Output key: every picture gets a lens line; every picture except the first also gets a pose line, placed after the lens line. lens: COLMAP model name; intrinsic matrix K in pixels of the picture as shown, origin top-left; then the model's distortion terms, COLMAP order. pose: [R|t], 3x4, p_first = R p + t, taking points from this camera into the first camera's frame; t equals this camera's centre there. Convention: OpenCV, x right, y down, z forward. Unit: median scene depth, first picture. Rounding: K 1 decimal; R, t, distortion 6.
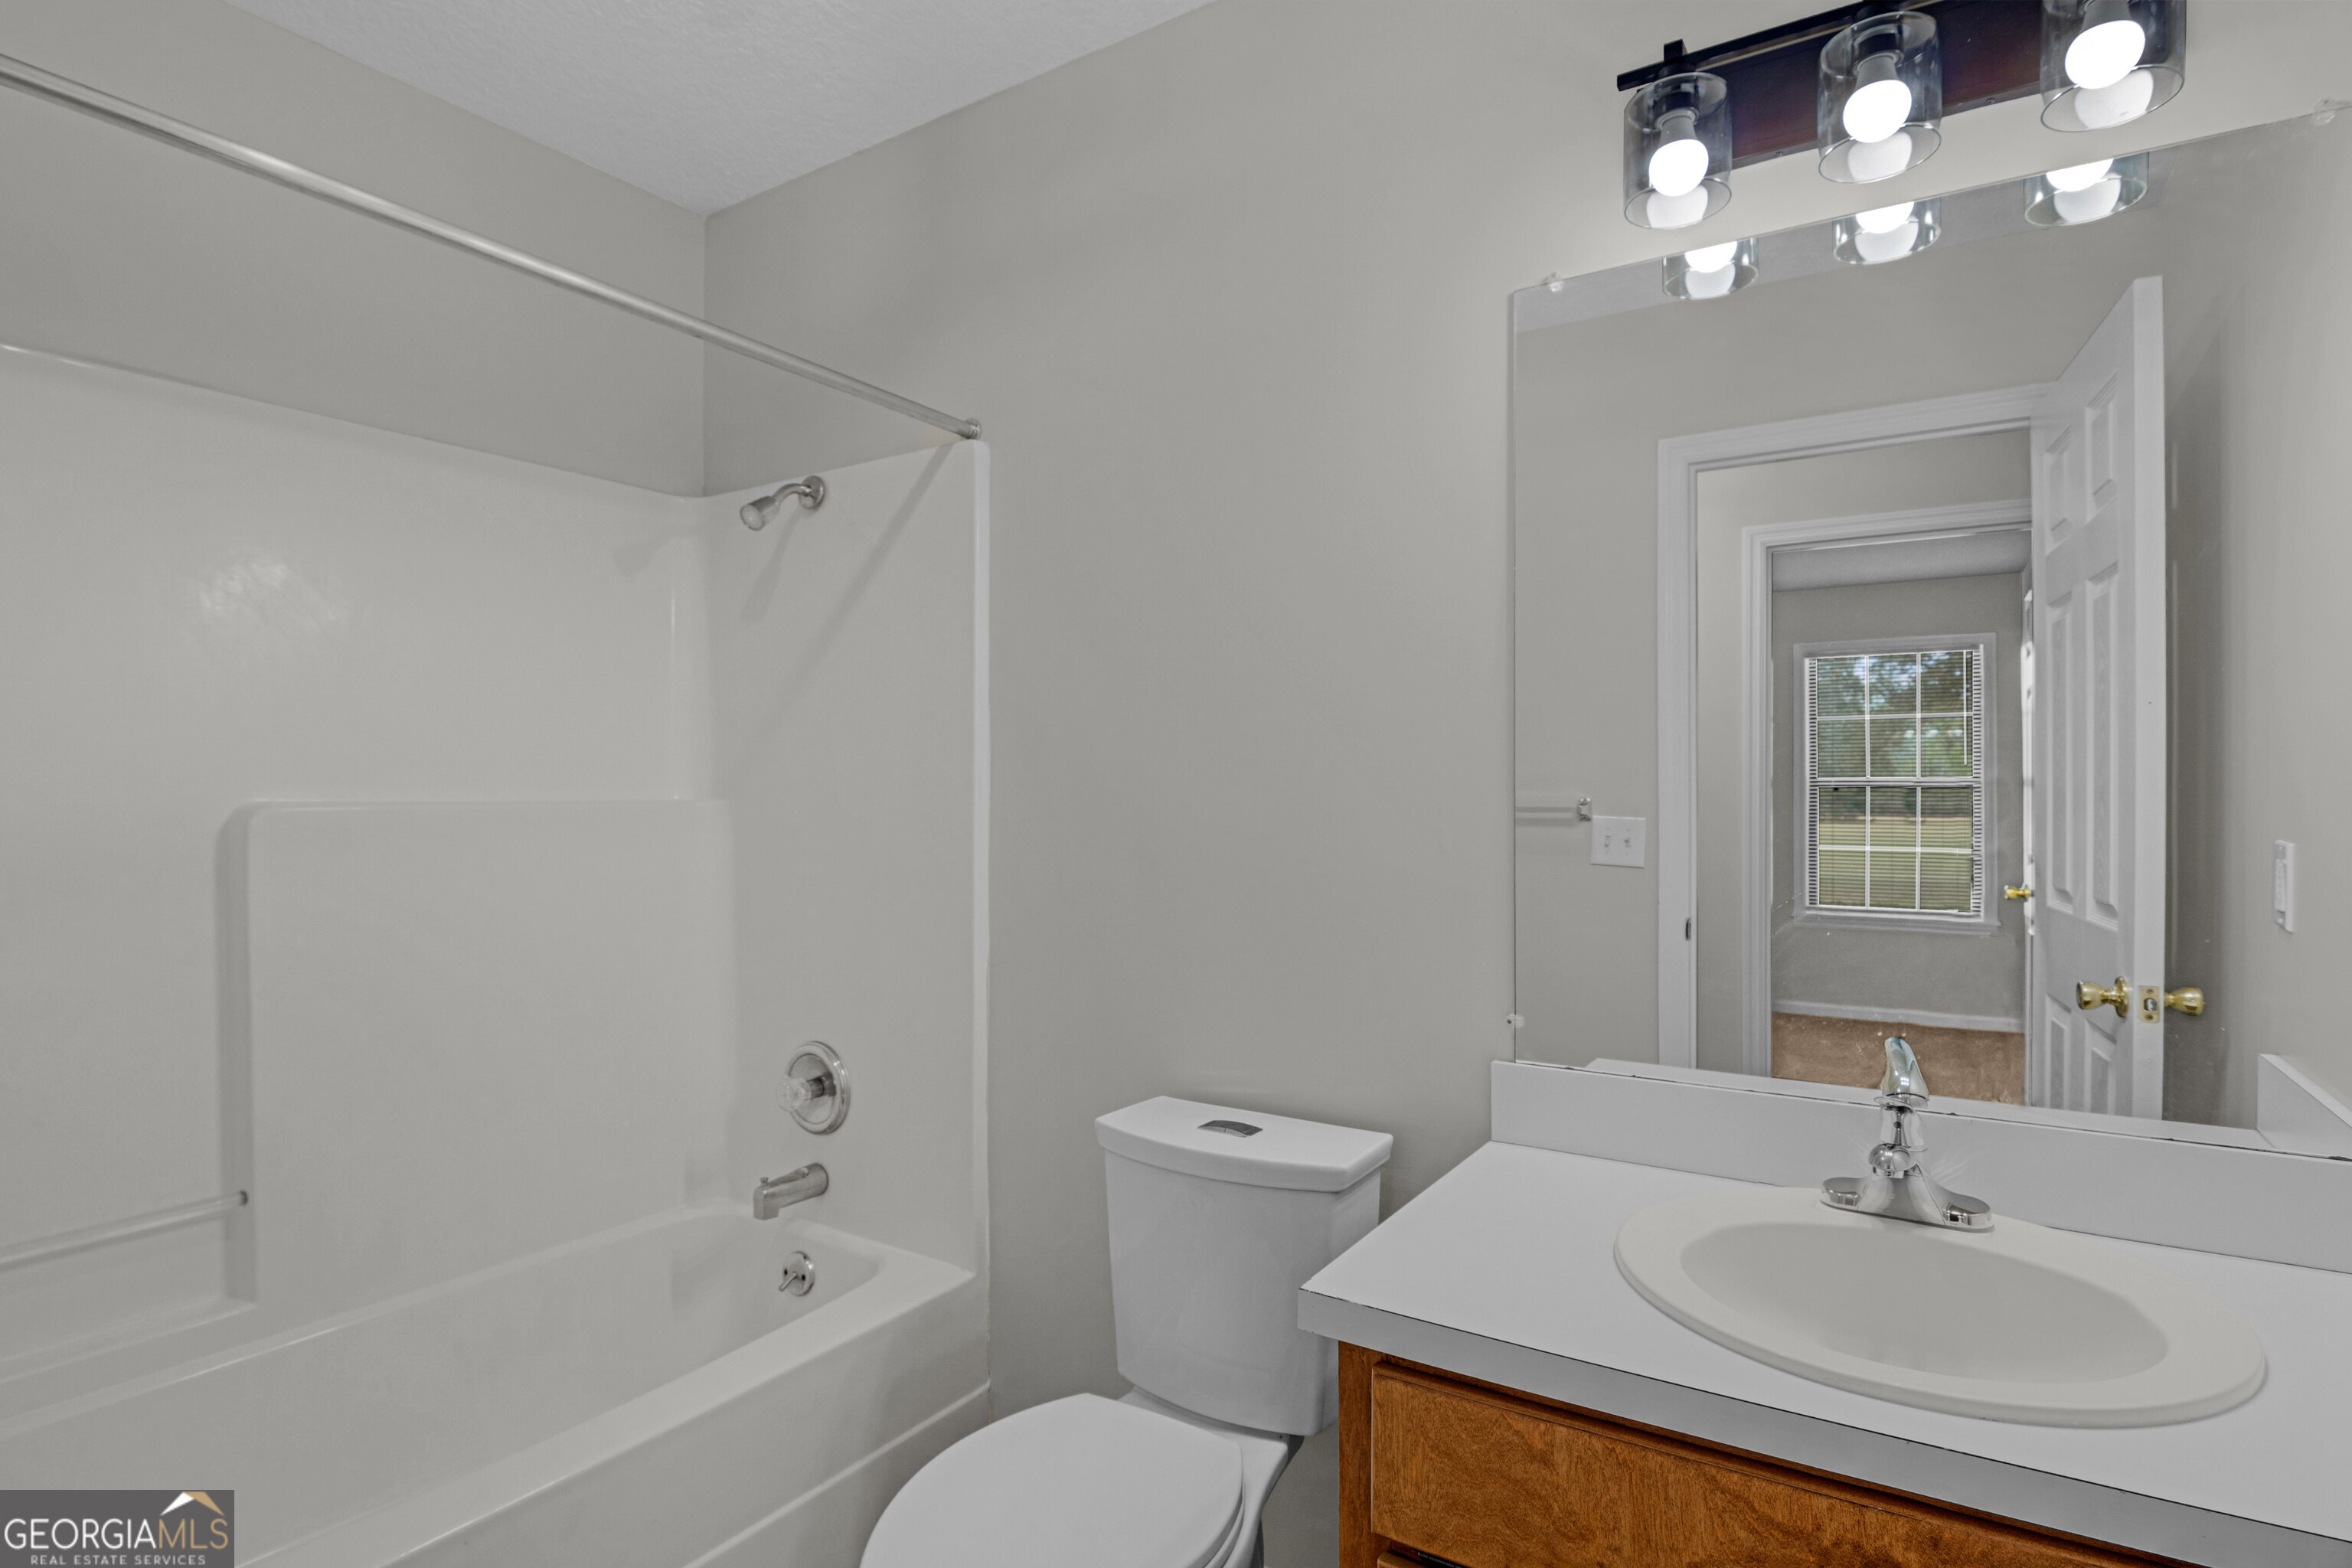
lens RADIAL K [[1134.3, 0, 1300.8], [0, 1134.3, 766.6], [0, 0, 1]] dist [0.022976, 0.000273]
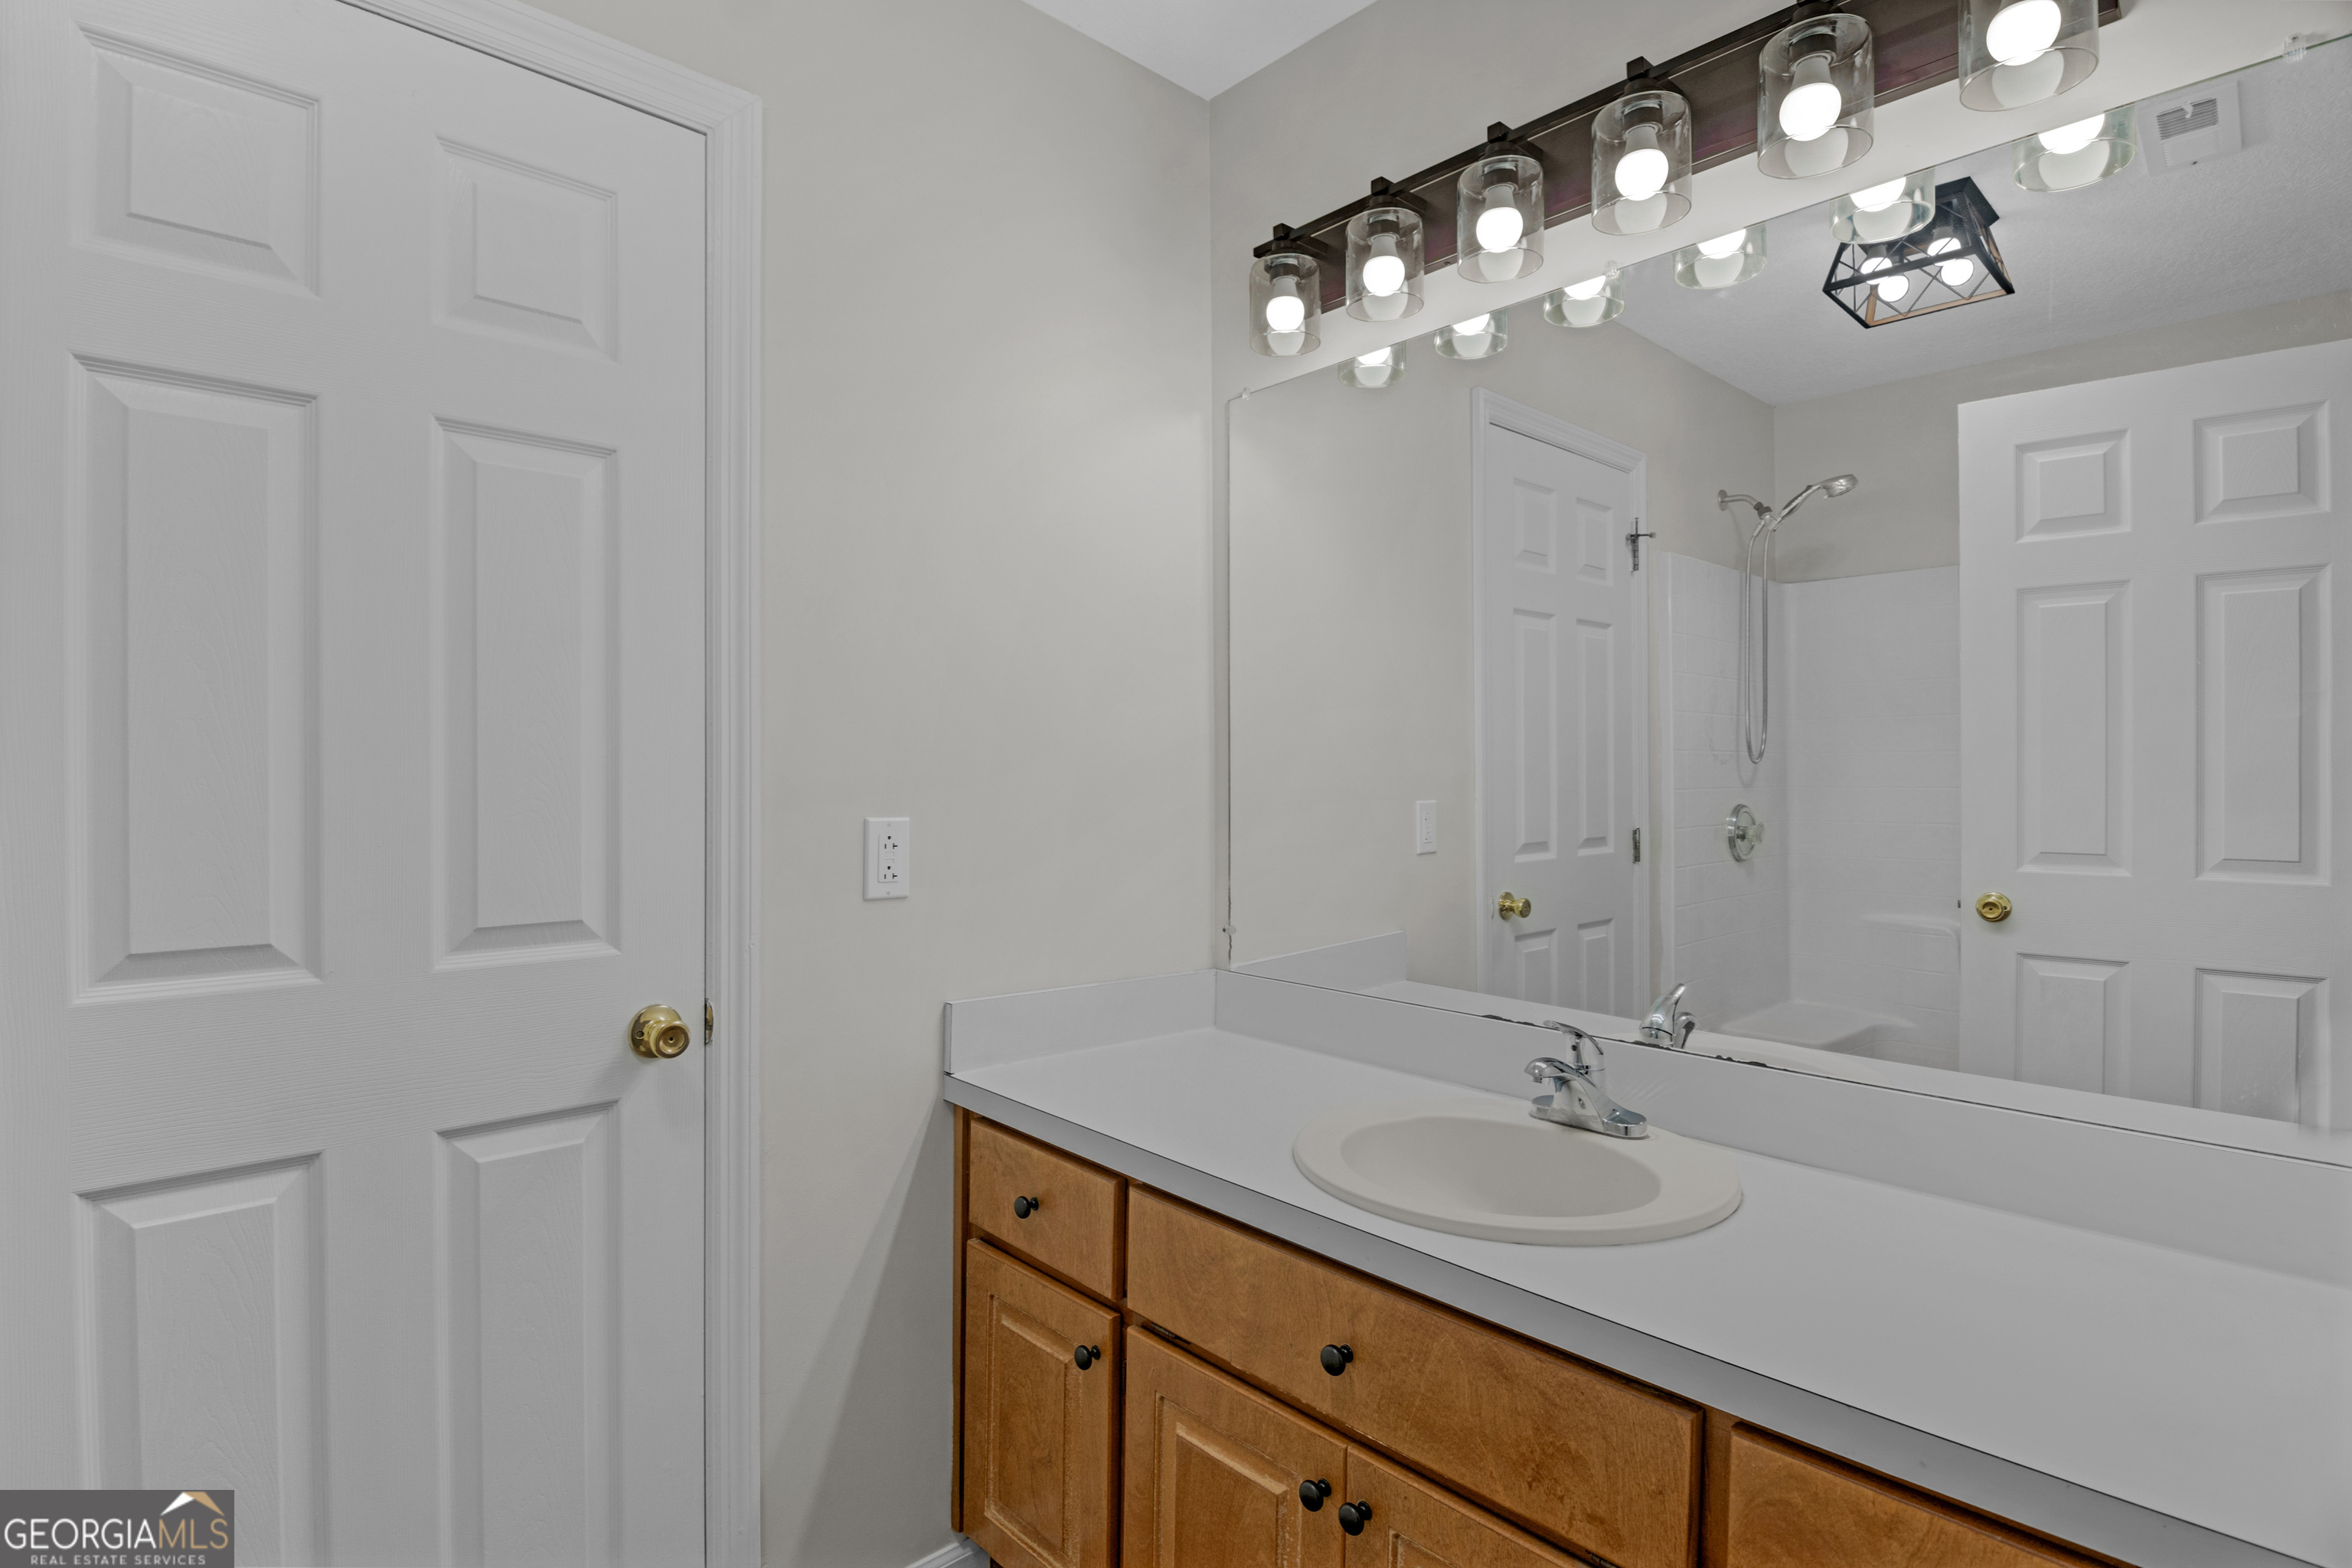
lens RADIAL K [[1122.6, 0, 1152.9], [0, 1122.6, 781.8], [0, 0, 1]] dist [-0.000549, -0.013181]
pose [[0.954119, 0.004059, -0.299400, 0.279772], [0.004067, 0.999640, 0.026514, -0.001300], [0.299400, -0.026515, 0.953759, -0.160560]]
